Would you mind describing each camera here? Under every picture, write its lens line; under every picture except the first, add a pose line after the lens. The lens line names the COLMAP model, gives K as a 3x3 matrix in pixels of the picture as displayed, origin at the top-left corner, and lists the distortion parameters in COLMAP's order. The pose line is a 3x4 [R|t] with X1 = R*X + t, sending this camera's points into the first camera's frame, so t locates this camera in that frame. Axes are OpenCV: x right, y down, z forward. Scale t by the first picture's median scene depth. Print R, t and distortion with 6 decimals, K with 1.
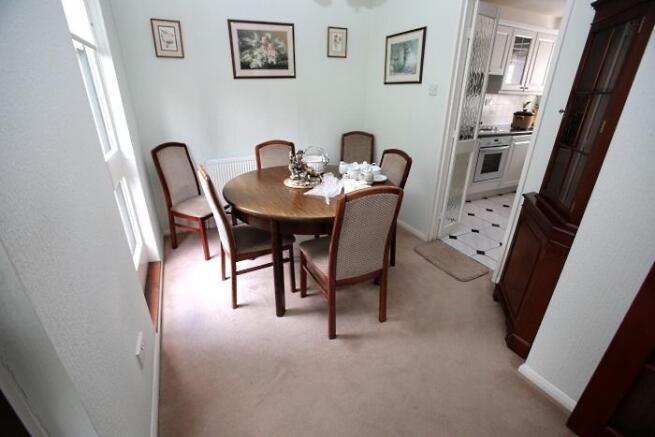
lens RADIAL K [[295.1, 0, 327.6], [0, 295.1, 218.8], [0, 0, 1]] dist [-0.029590, -0.000004]
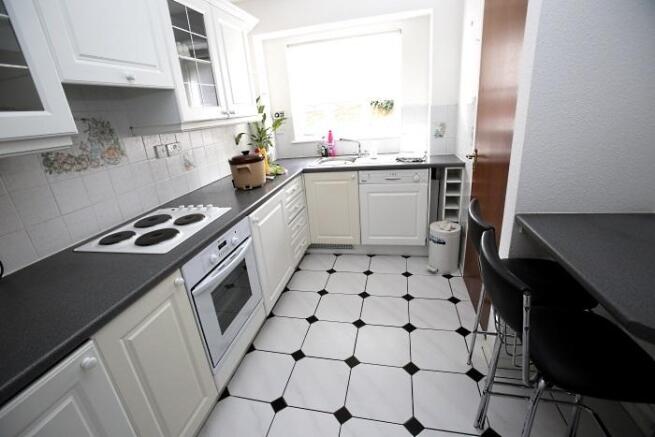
lens RADIAL K [[295.1, 0, 326.1], [0, 295.1, 216.9], [0, 0, 1]] dist [-0.029590, -0.000004]
pose [[0.625663, -0.320379, 0.711269, 0.371436], [0.389844, 0.918167, 0.070649, -0.259139], [-0.675698, 0.233081, 0.699360, 0.579532]]
